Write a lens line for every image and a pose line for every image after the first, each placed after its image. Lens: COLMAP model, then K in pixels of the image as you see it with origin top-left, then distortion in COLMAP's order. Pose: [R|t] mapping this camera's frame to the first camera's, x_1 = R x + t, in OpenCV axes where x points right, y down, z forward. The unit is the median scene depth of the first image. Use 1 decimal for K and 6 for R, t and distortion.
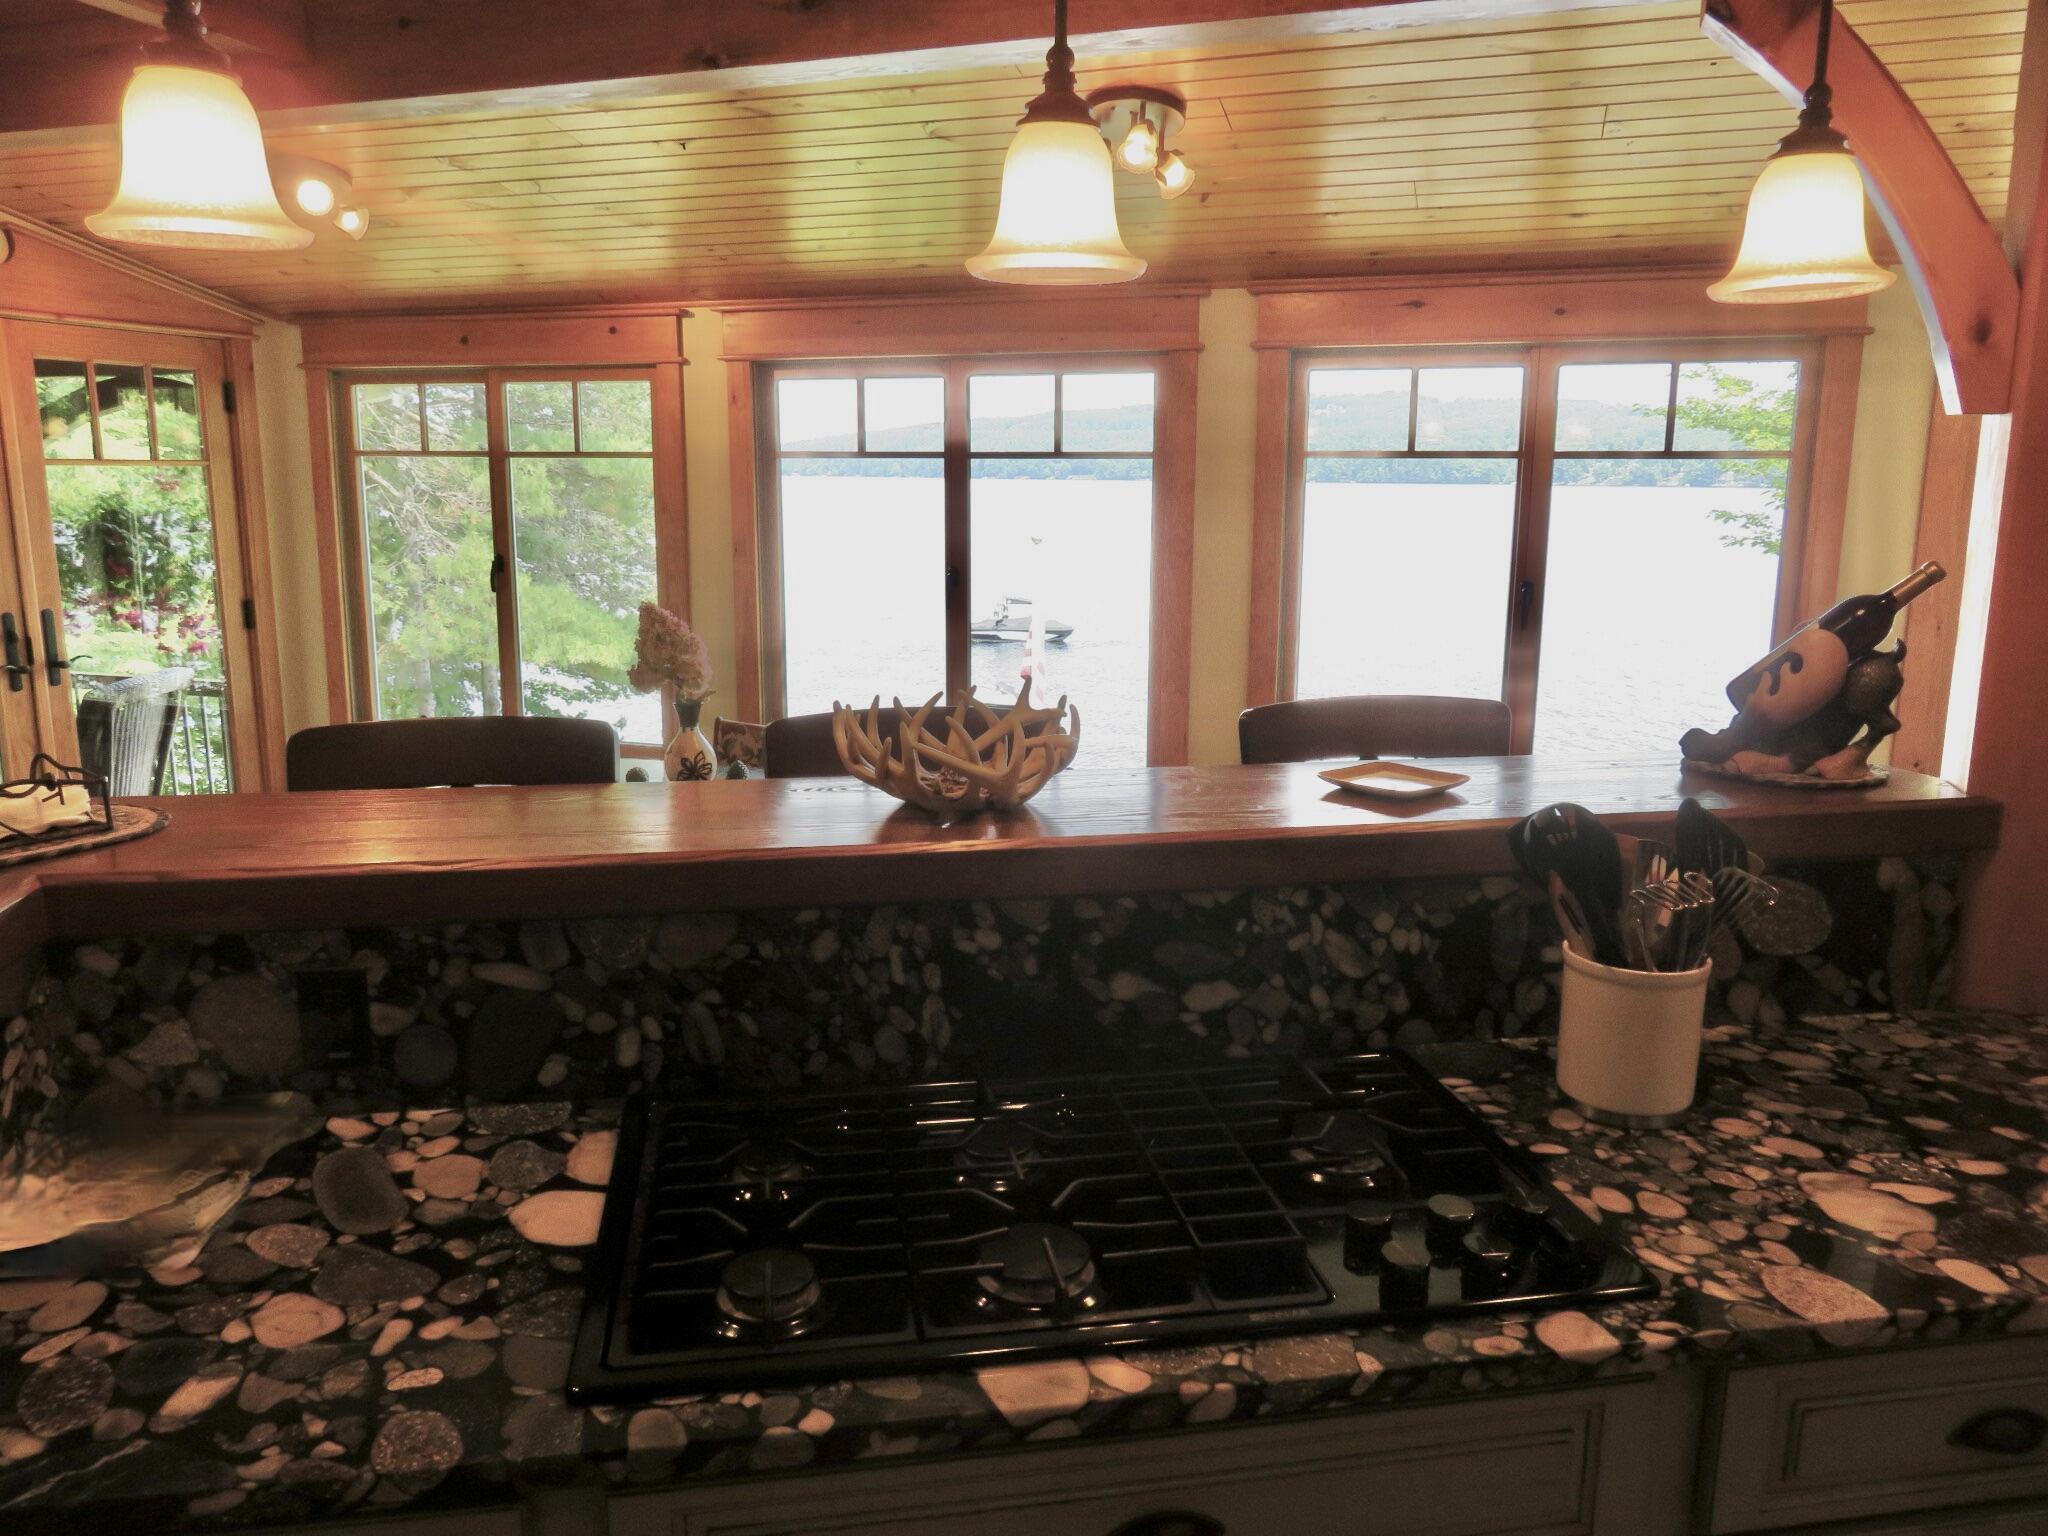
lens RADIAL K [[1473.2, 0, 1024.0], [0, 1473.2, 768.0], [0, 0, 1]] dist [-0.008016, 0.006882]
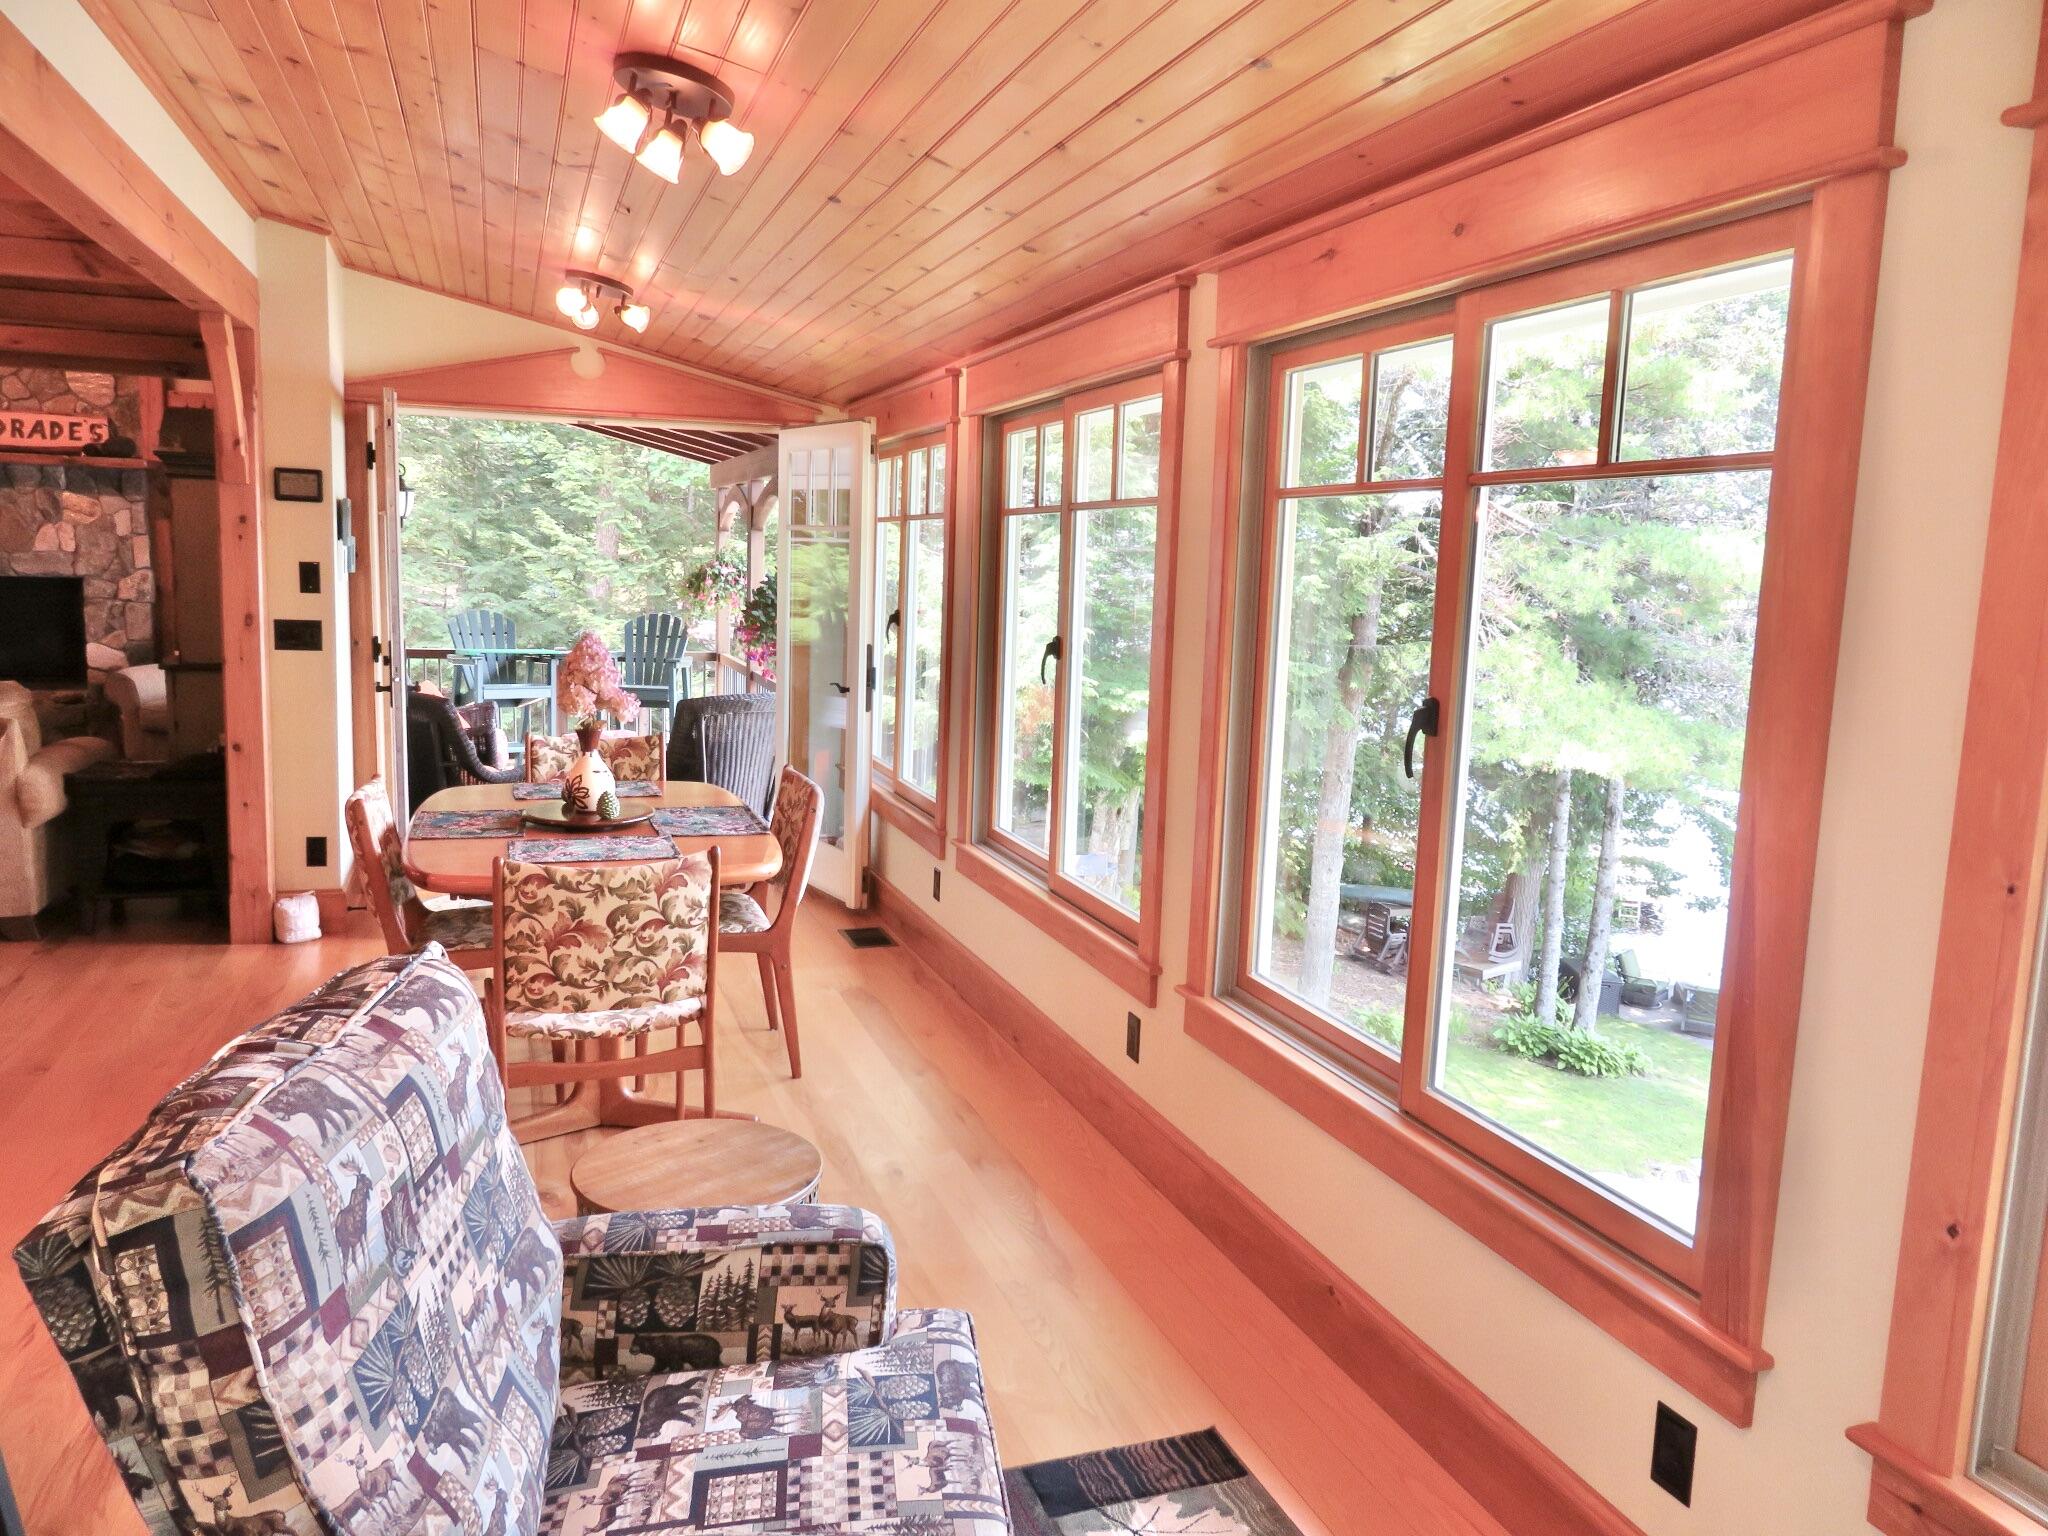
lens RADIAL K [[1473.2, 0, 1024.0], [0, 1473.2, 768.0], [0, 0, 1]] dist [-0.008016, 0.006882]
pose [[0.611101, 0.124663, -0.781674, 1.805575], [-0.180680, 0.983418, 0.015584, -0.200508], [0.770656, 0.131710, 0.623492, 1.320165]]
